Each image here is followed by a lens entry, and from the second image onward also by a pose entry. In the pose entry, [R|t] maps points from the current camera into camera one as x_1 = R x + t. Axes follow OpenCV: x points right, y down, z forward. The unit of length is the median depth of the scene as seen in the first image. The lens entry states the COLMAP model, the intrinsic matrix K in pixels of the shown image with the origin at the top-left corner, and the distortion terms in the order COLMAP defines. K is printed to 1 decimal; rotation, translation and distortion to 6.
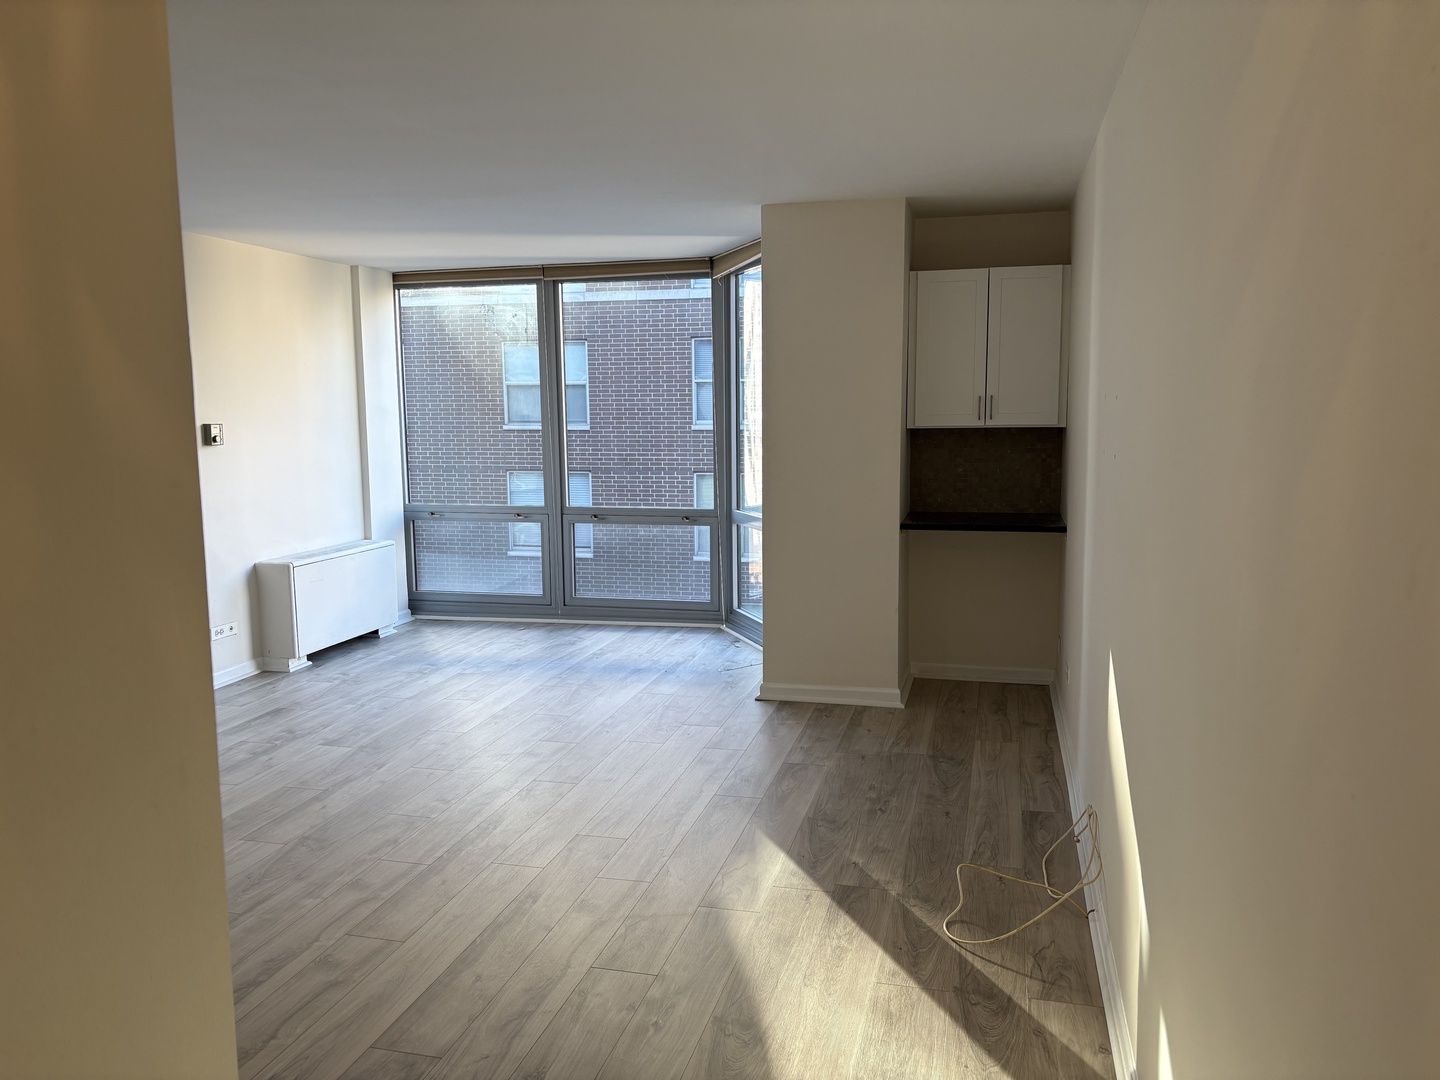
lens RADIAL K [[1084.8, 0, 720.0], [0, 1084.8, 540.0], [0, 0, 1]] dist [0.012641, -0.002657]
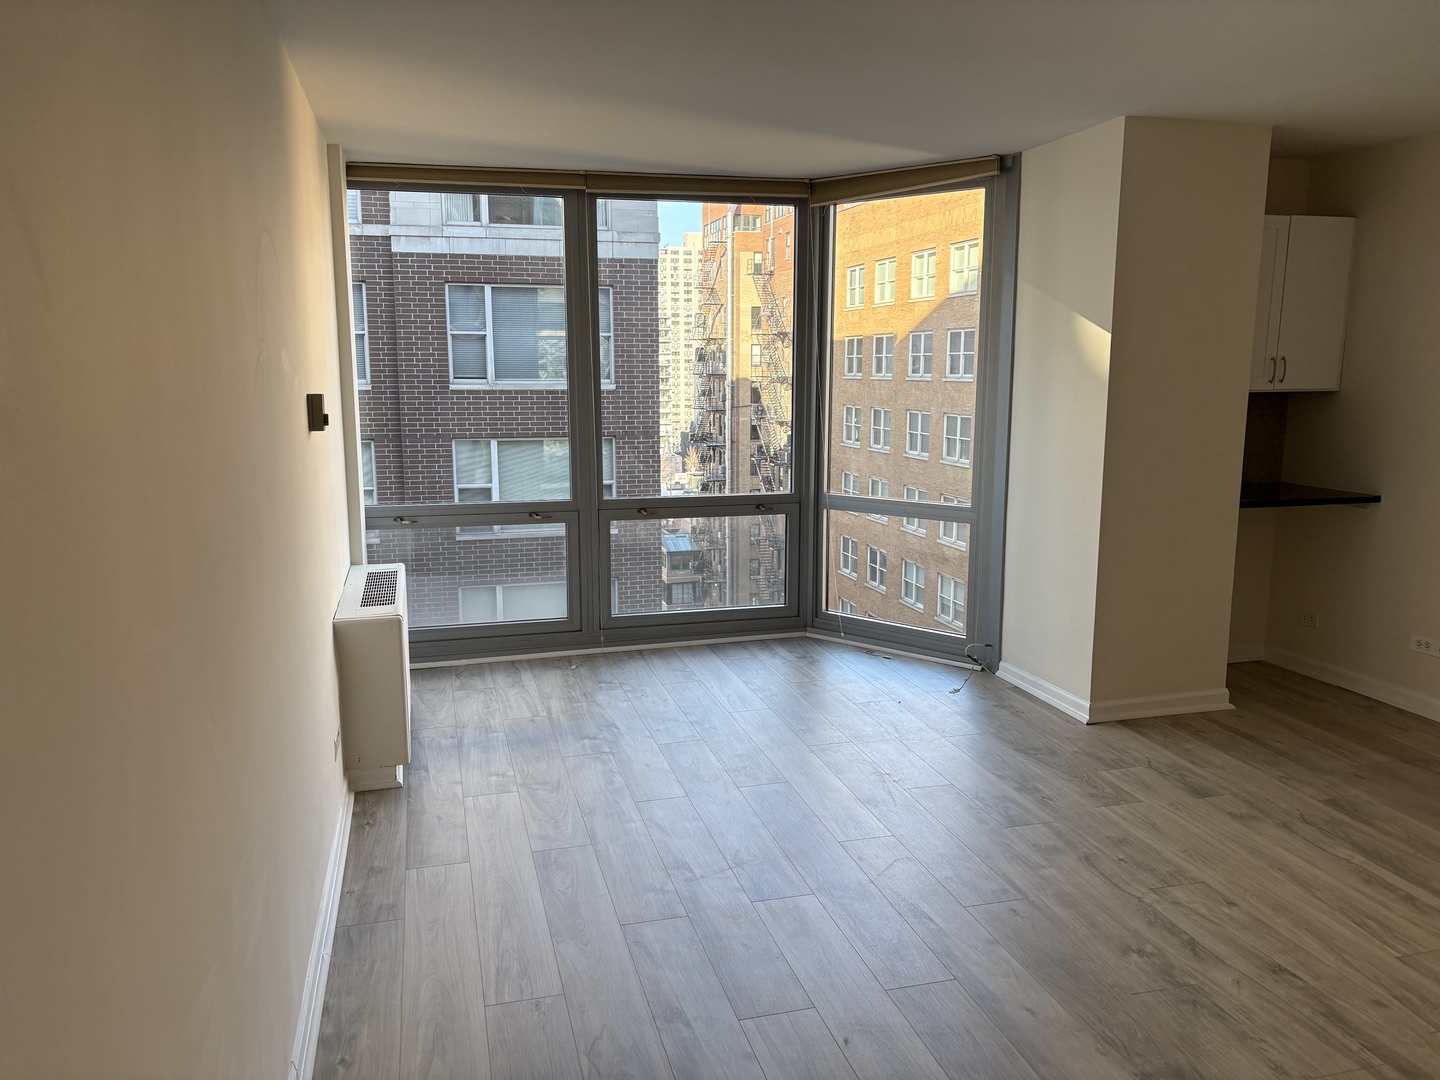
lens RADIAL K [[1094.5, 0, 720.0], [0, 1094.5, 540.0], [0, 0, 1]] dist [0.028322, -0.002913]
pose [[0.870433, -0.071084, 0.487128, -0.466950], [0.053419, 0.997316, 0.050079, -0.037946], [-0.489380, -0.017569, 0.871894, 0.311148]]
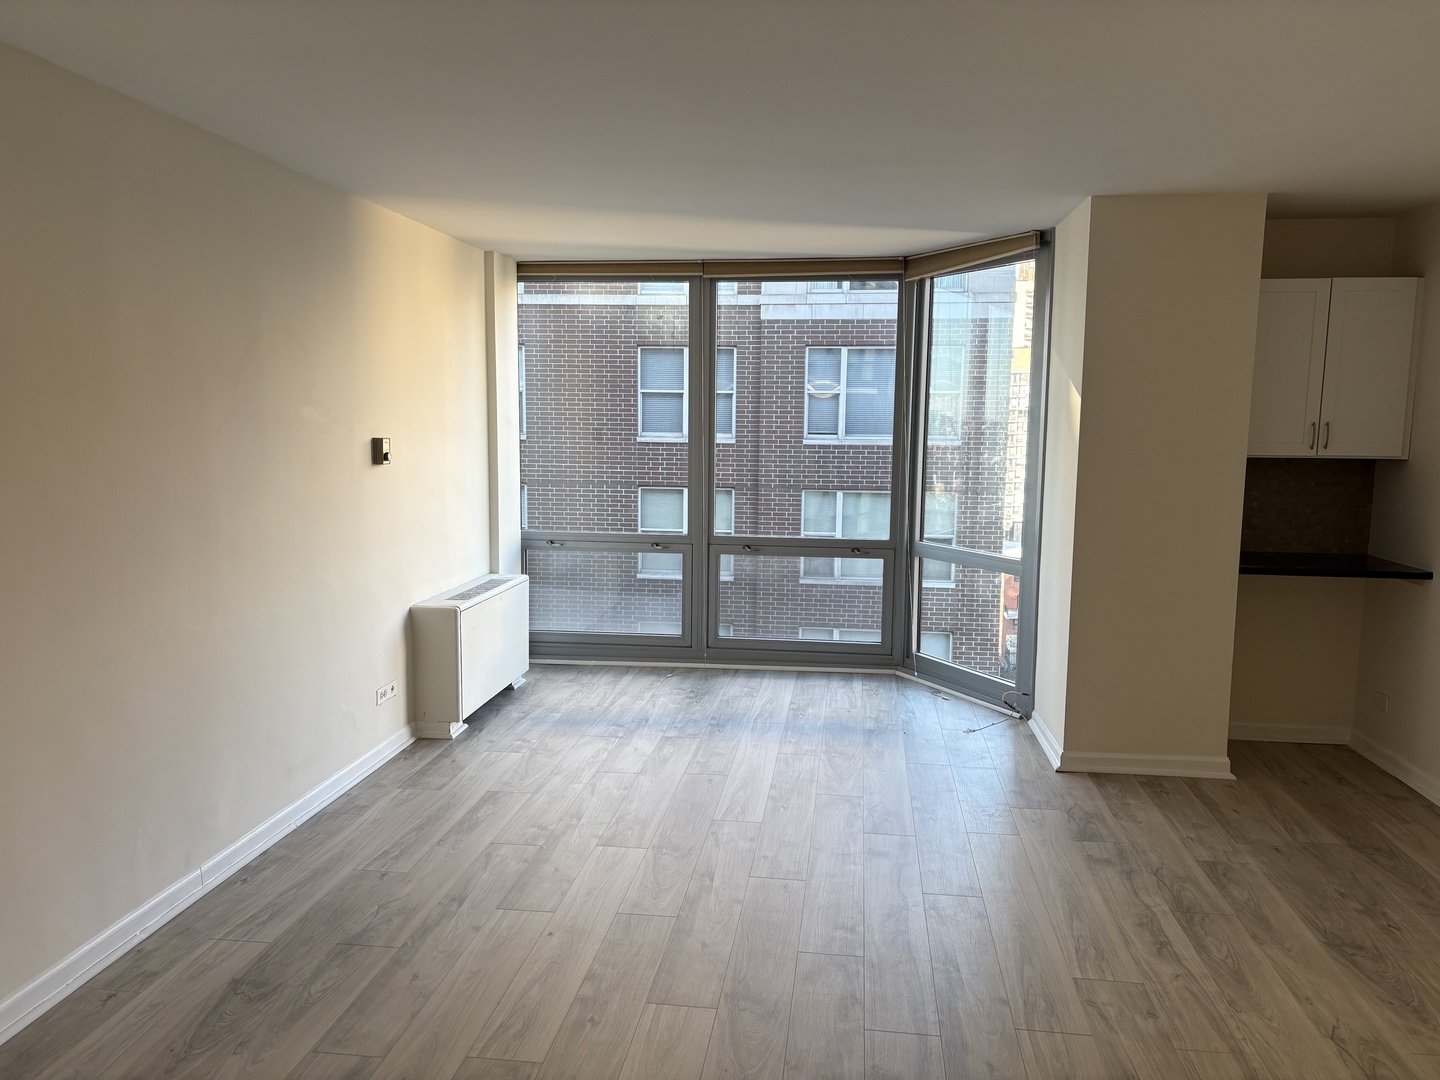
lens RADIAL K [[1088.8, 0, 720.0], [0, 1088.8, 540.0], [0, 0, 1]] dist [0.080036, -0.112343]
pose [[0.992094, 0.005963, 0.125352, -0.260758], [-0.004714, 0.999936, -0.010264, -0.019111], [-0.125406, 0.009592, 0.992059, 0.129078]]
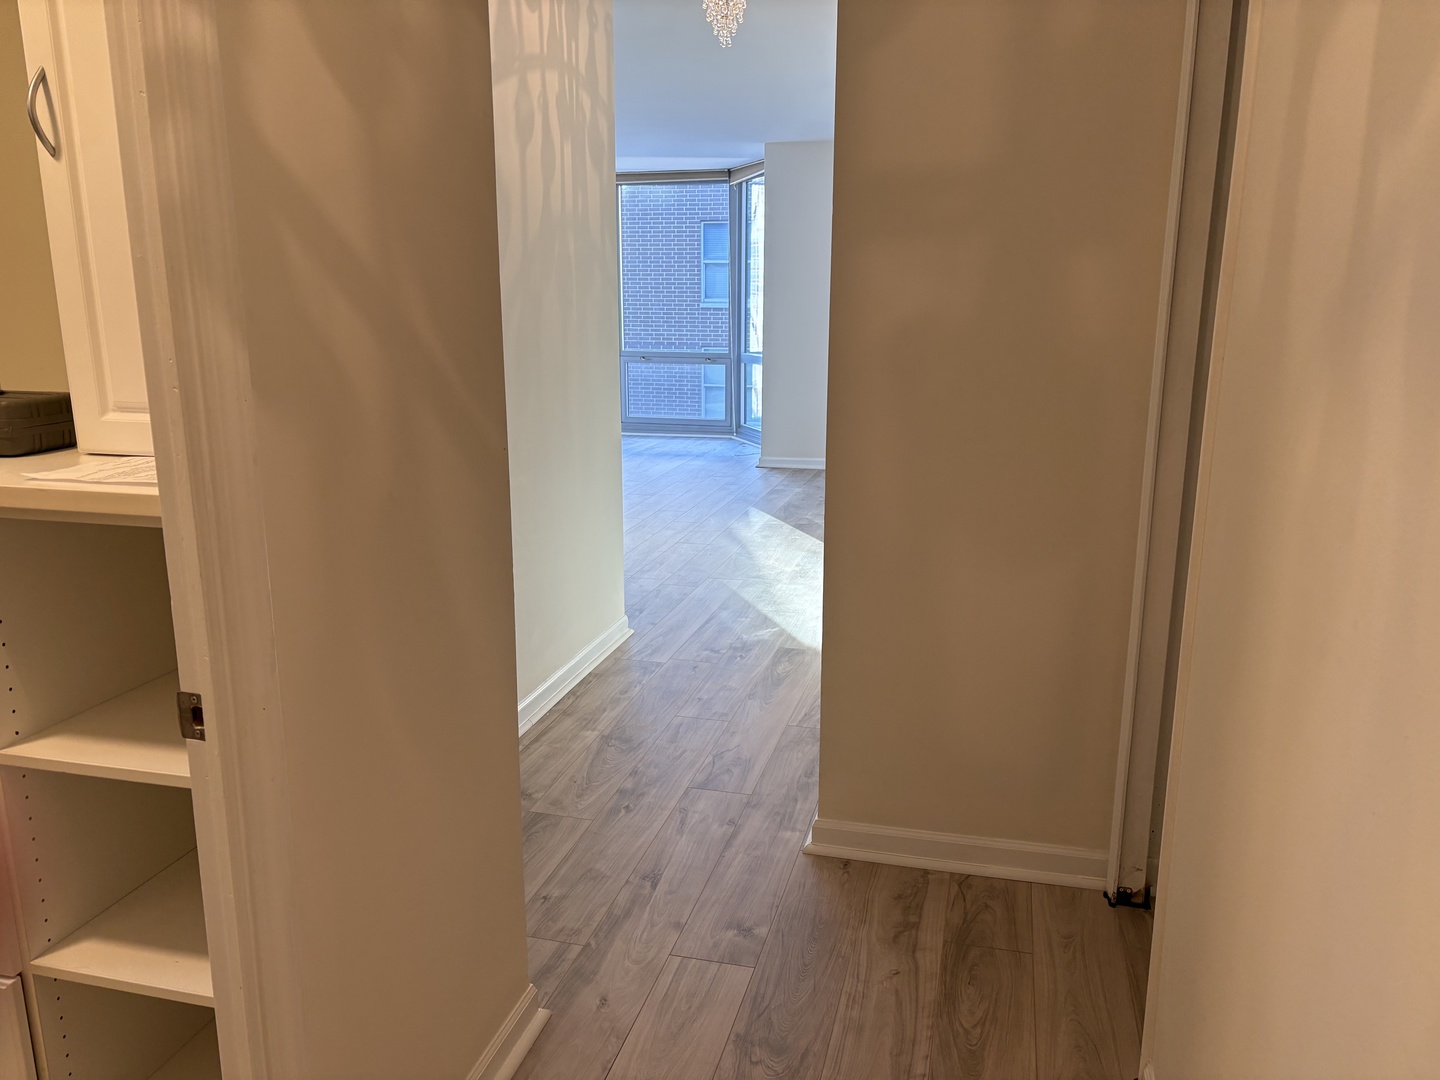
lens RADIAL K [[1084.8, 0, 720.0], [0, 1084.8, 540.0], [0, 0, 1]] dist [0.012641, -0.002657]
pose [[0.999935, 0.011361, 0.001081, -0.015361], [-0.011412, 0.994561, 0.103529, 0.067985], [0.000101, -0.103535, 0.994626, -0.428495]]
